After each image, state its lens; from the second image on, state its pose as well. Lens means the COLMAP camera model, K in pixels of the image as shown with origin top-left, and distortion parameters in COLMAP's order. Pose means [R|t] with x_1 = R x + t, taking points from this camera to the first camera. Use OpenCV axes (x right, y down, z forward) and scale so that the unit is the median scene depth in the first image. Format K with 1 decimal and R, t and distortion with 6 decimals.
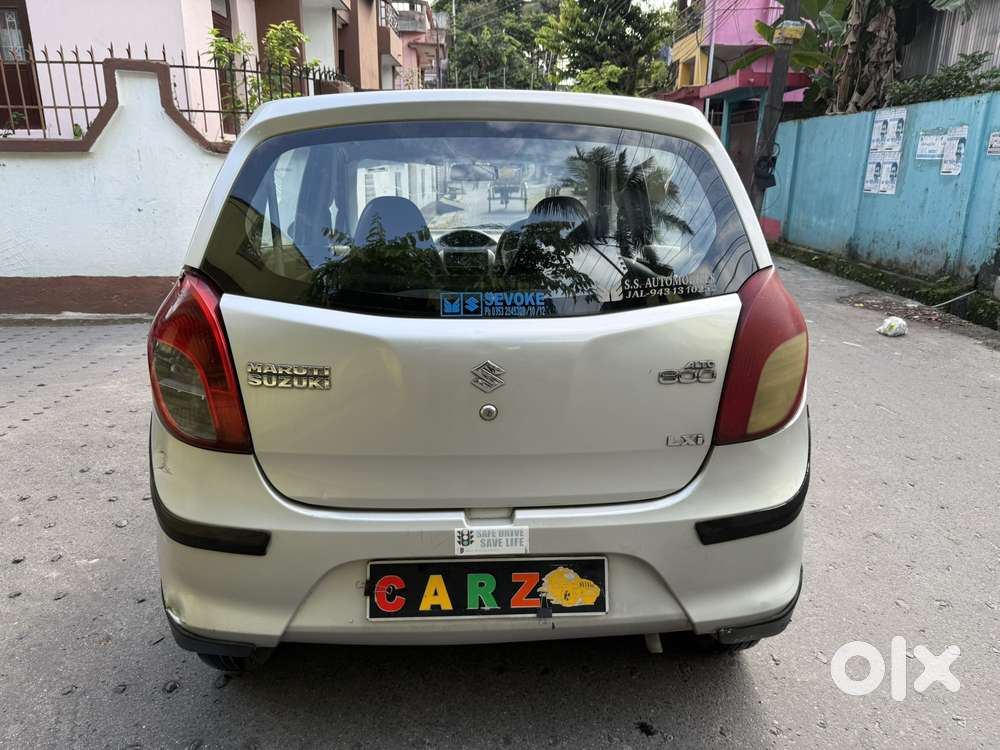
lens RADIAL K [[710.1, 0, 493.2], [0, 710.1, 368.1], [0, 0, 1]] dist [0.023062, -0.028014]
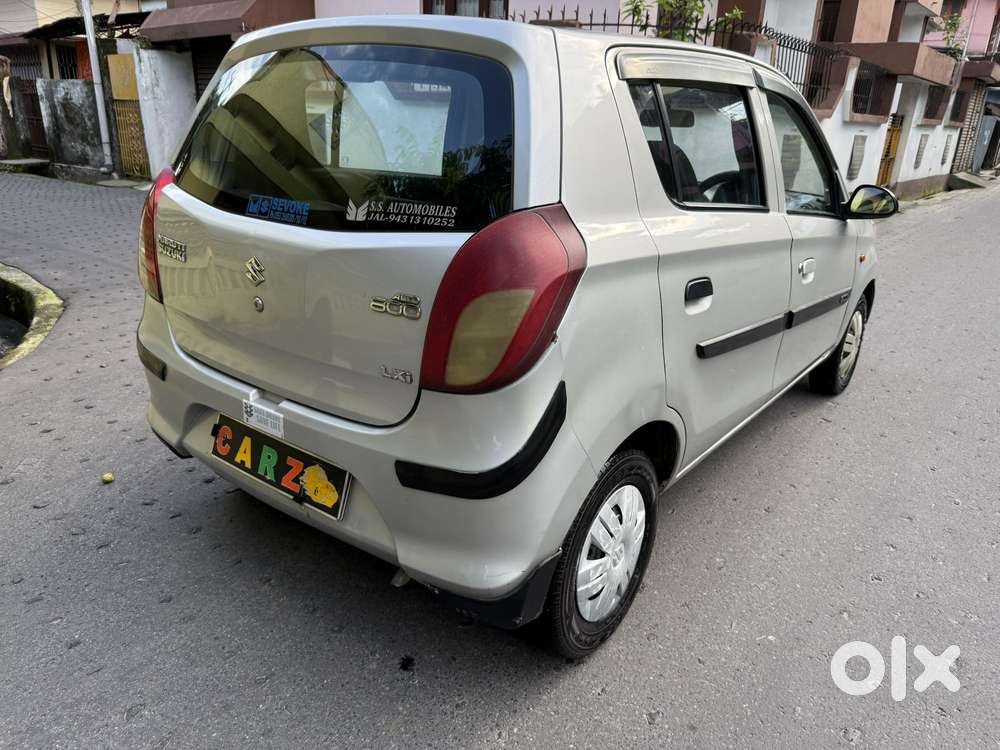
lens RADIAL K [[744.3, 0, 503.1], [0, 744.3, 417.0], [0, 0, 1]] dist [-0.002010, -0.004207]
pose [[0.757821, 0.272269, -0.592940, 0.980756], [-0.226791, 0.962026, 0.151892, -0.030761], [0.611779, 0.019367, 0.790792, 0.270186]]
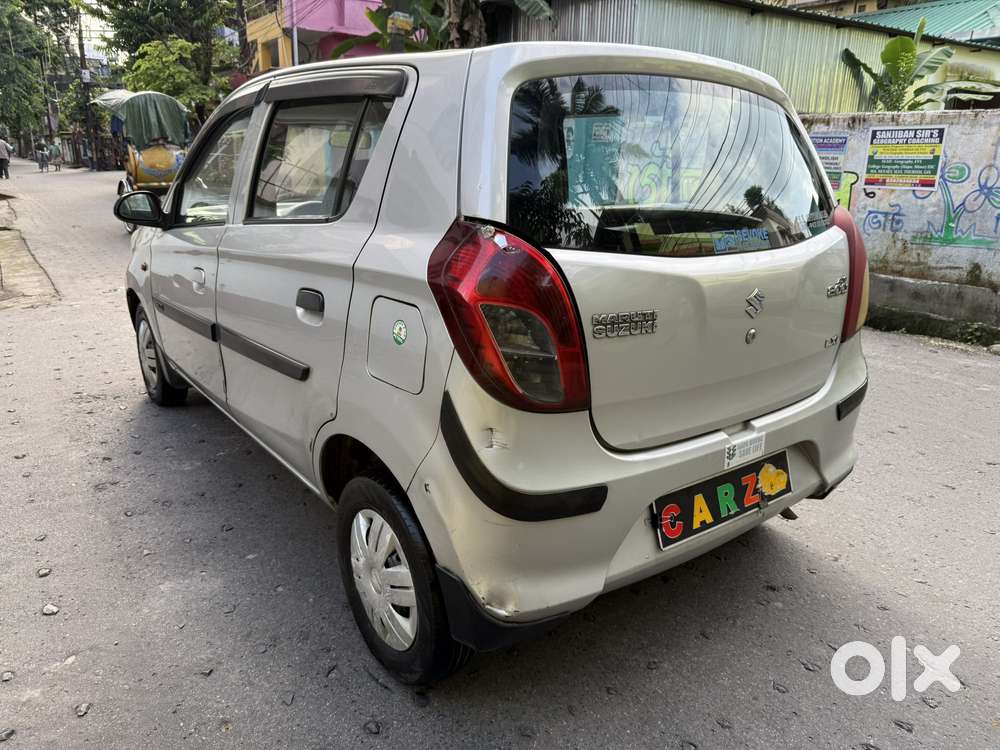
lens RADIAL K [[710.1, 0, 493.2], [0, 710.1, 368.1], [0, 0, 1]] dist [0.023062, -0.028014]
pose [[0.841252, -0.149683, 0.519509, -0.890015], [0.139900, 0.988451, 0.058254, -0.011039], [-0.522228, 0.023673, 0.852477, 0.223540]]
